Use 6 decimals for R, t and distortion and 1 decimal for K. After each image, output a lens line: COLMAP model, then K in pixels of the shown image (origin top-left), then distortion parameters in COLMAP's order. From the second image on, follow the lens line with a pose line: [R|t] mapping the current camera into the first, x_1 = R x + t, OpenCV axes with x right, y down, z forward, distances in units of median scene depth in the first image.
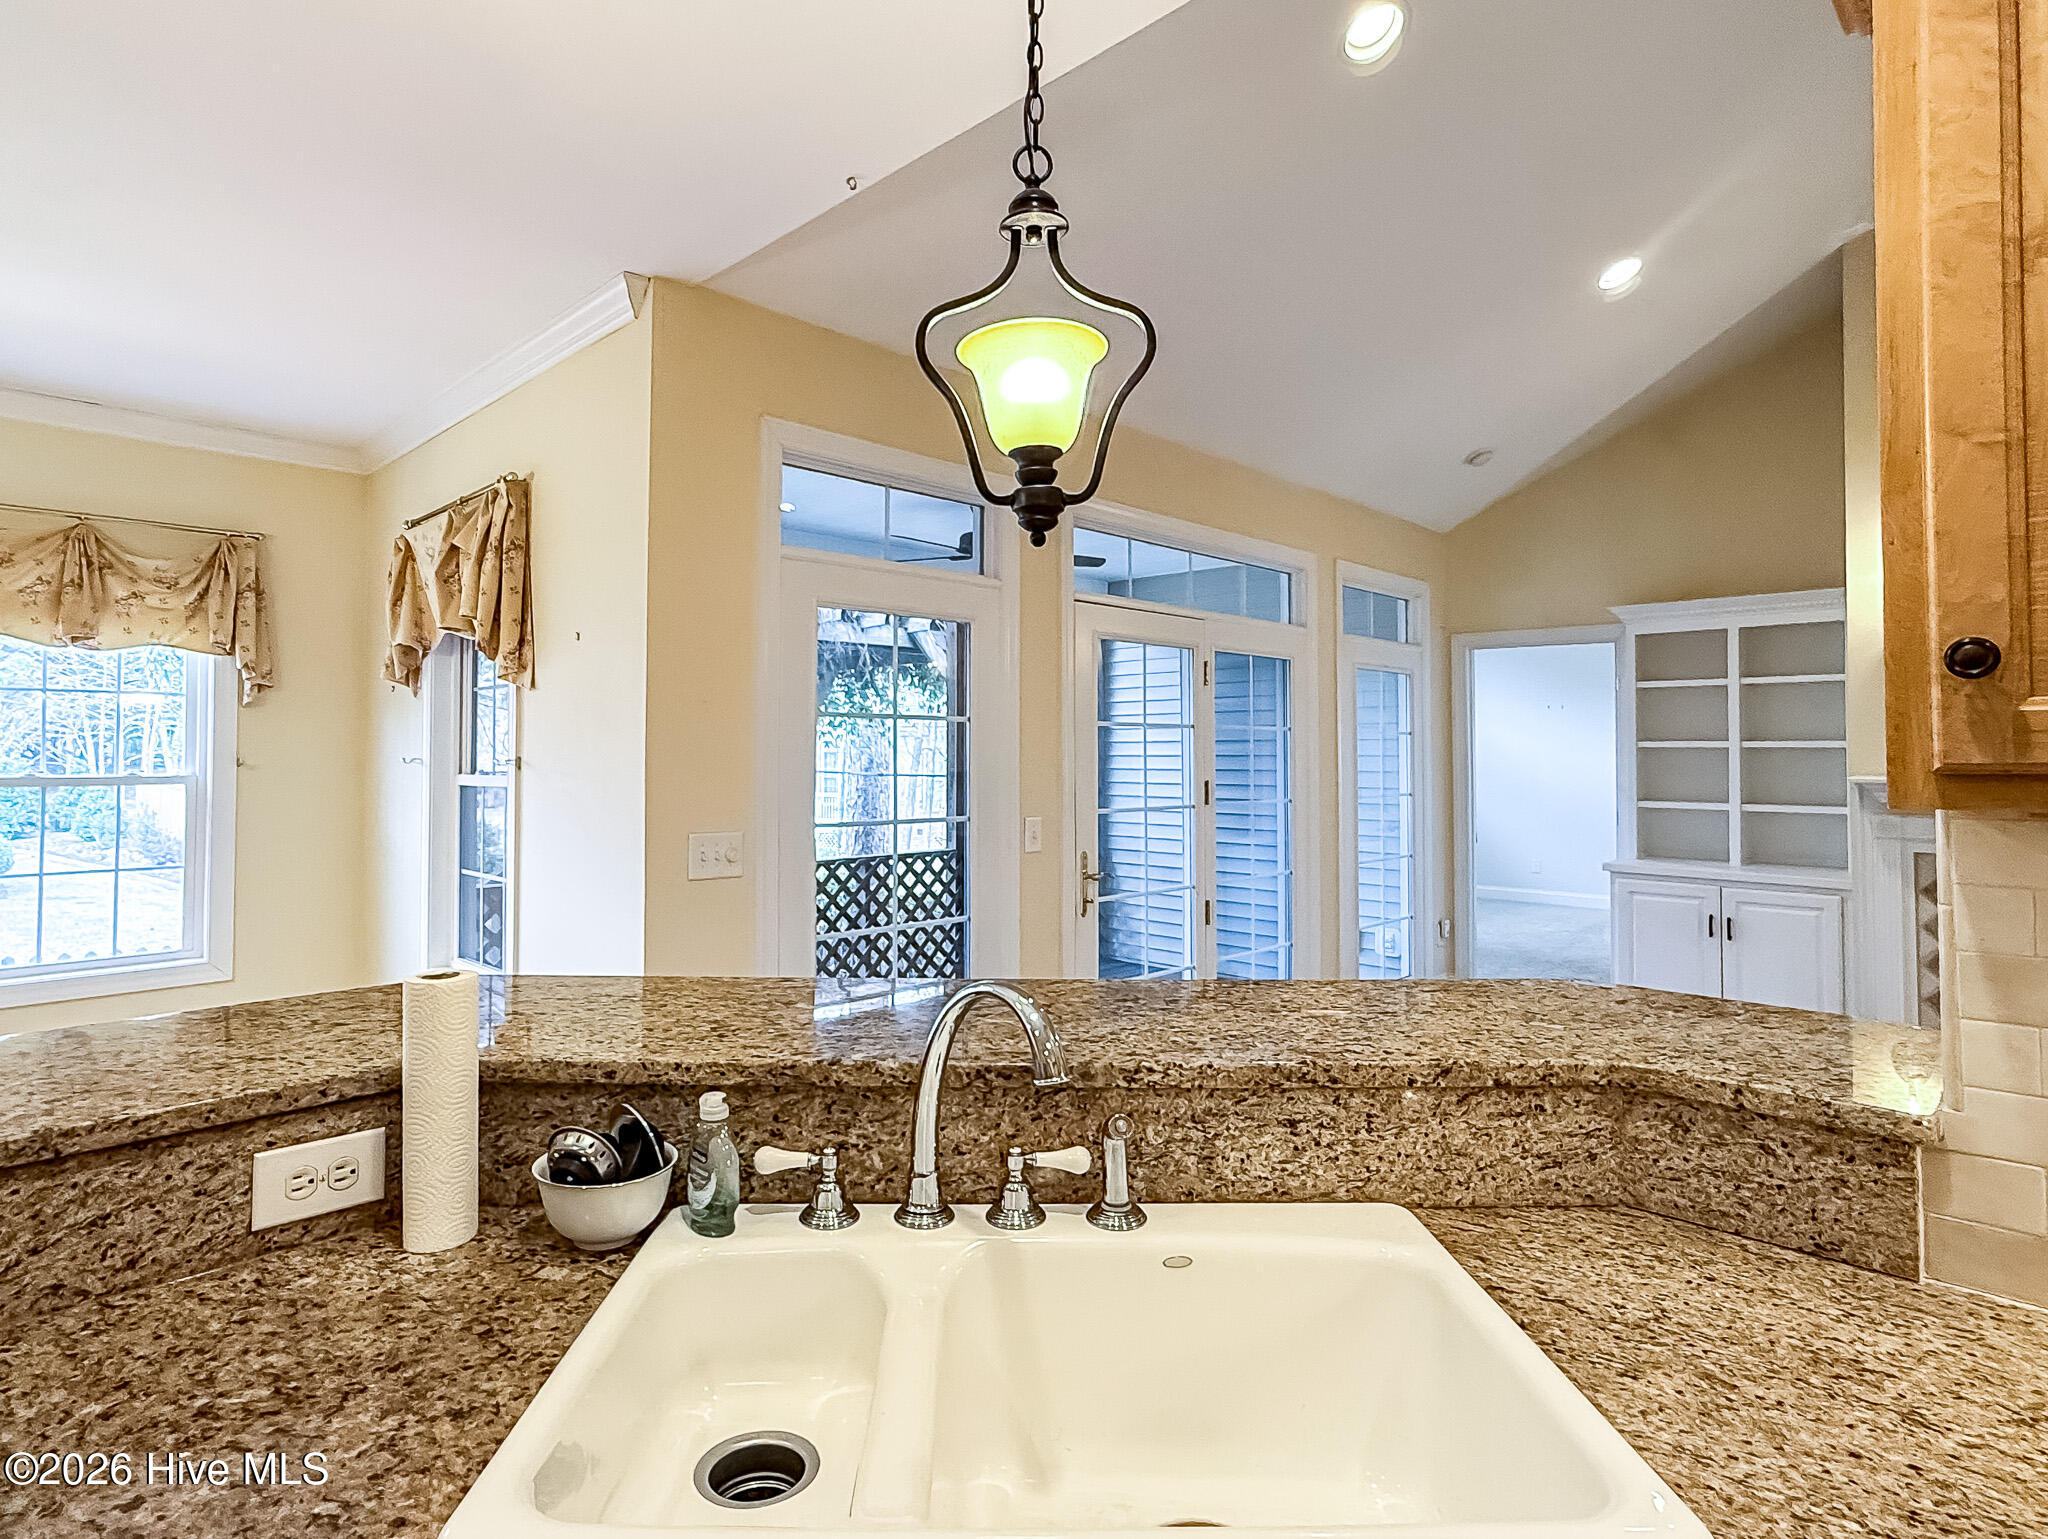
lens RADIAL K [[1123.8, 0, 1026.2], [0, 1123.8, 728.1], [0, 0, 1]] dist [0.026100, 0.000440]
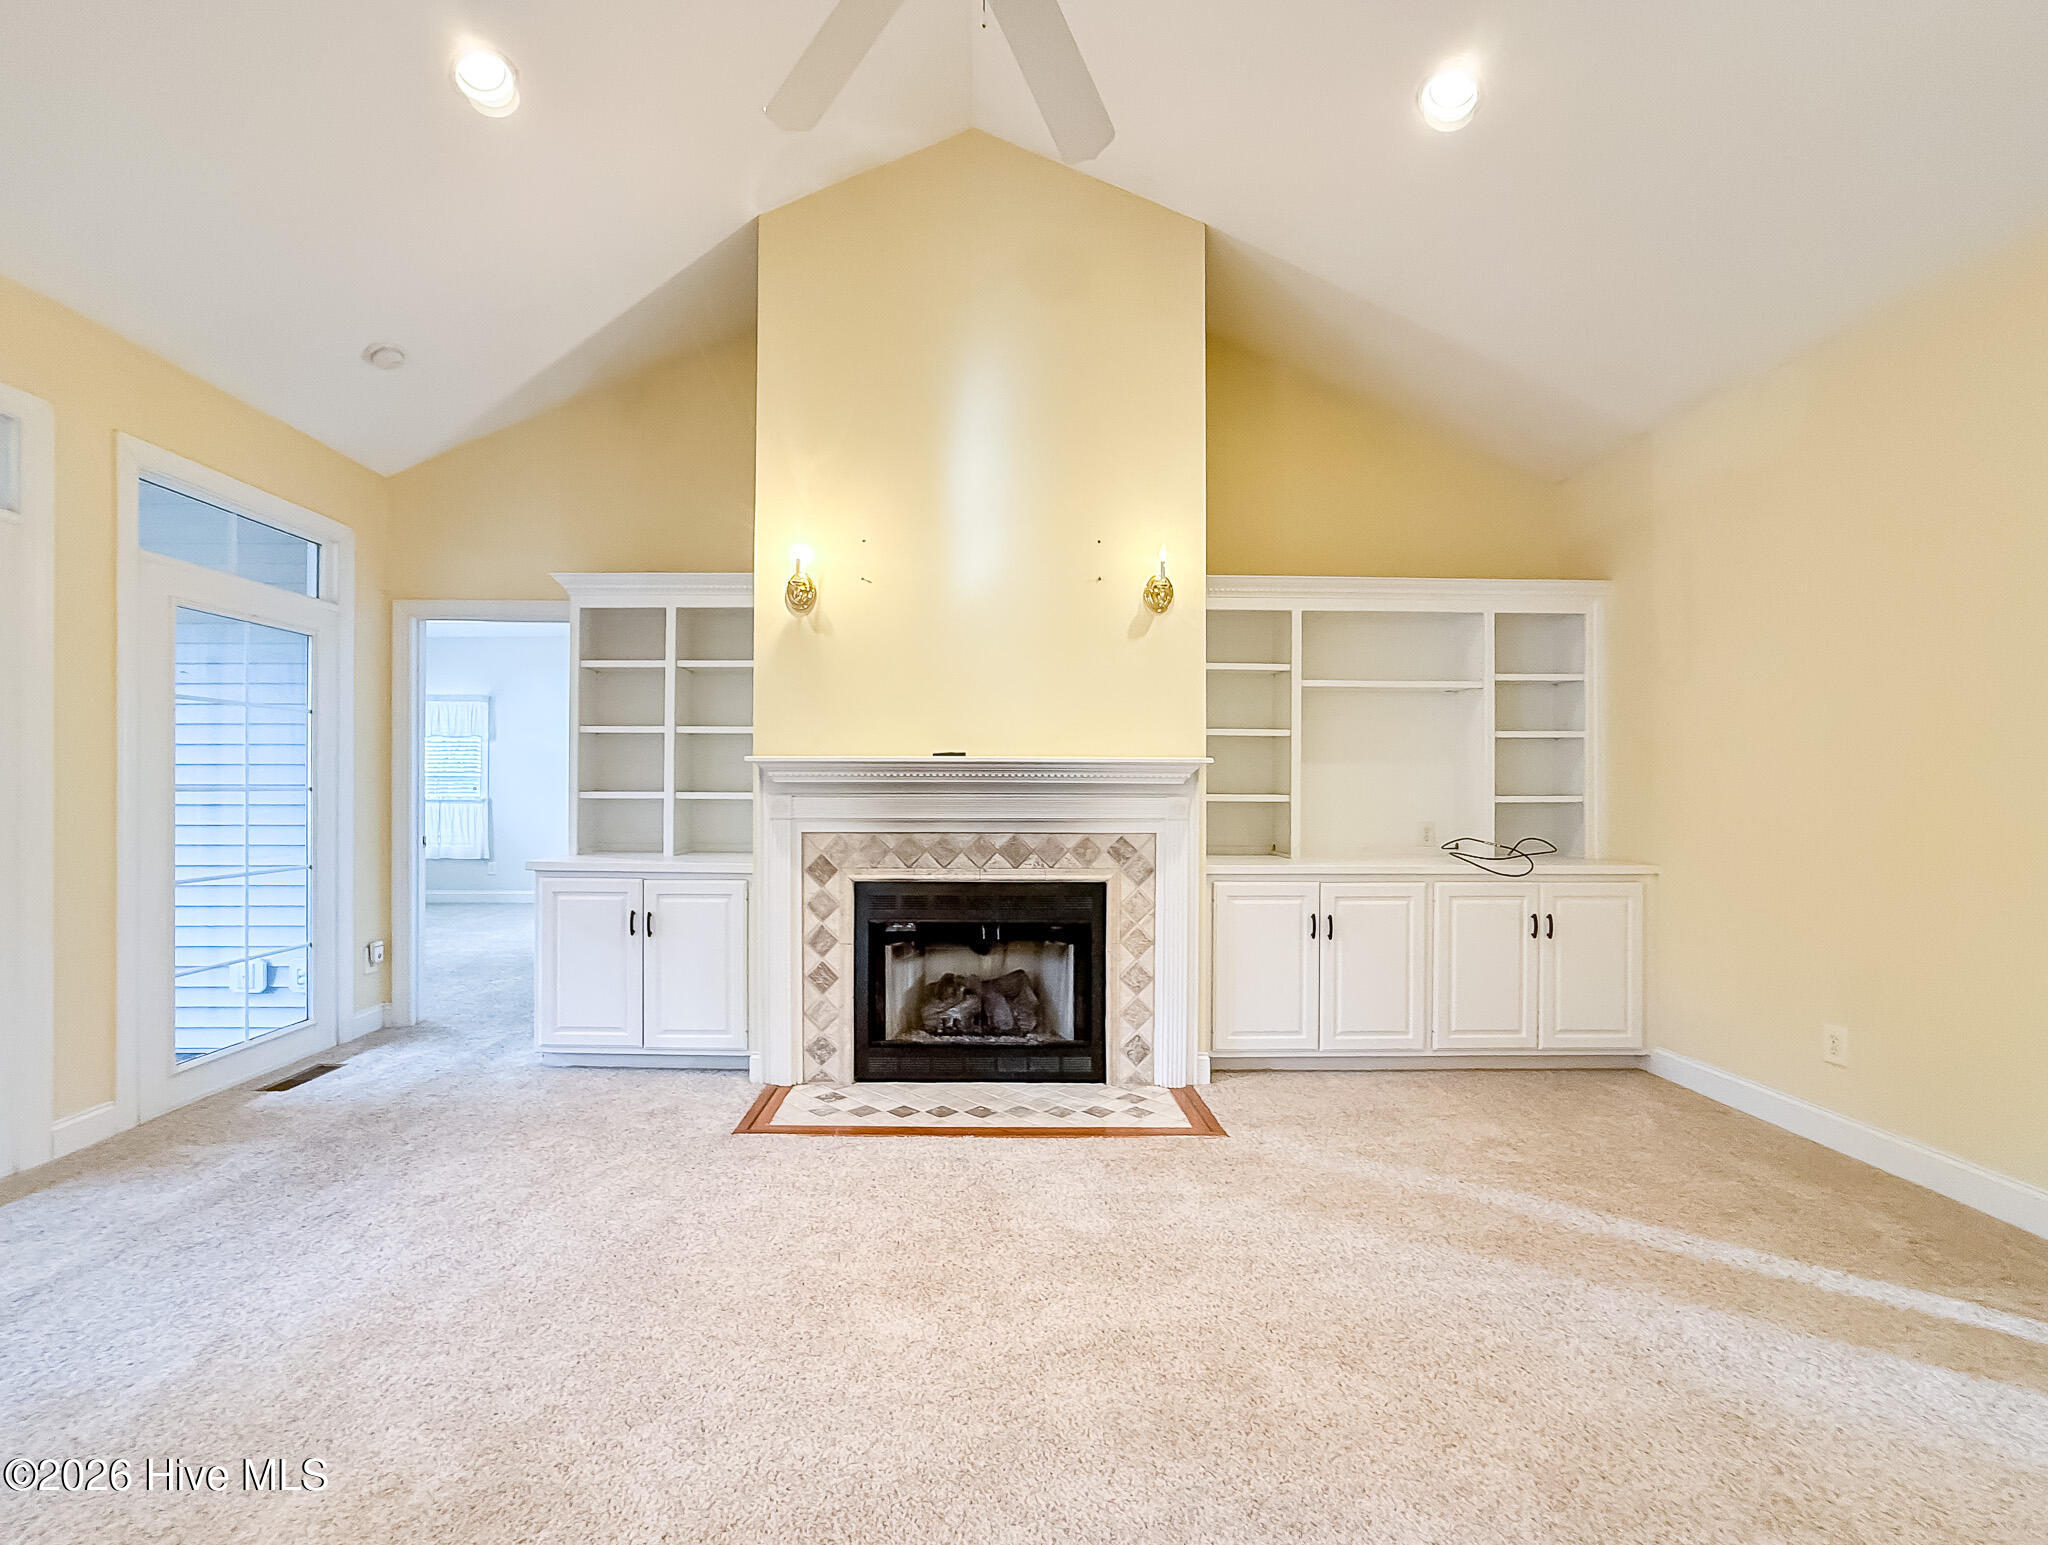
lens RADIAL K [[917.2, 0, 1017.8], [0, 917.2, 782.9], [0, 0, 1]] dist [-0.002191, -0.000068]
pose [[0.702356, 0.007755, 0.711783, 0.263247], [-0.024988, 0.999593, 0.013766, 0.038654], [-0.711387, -0.027455, 0.702264, 0.233555]]
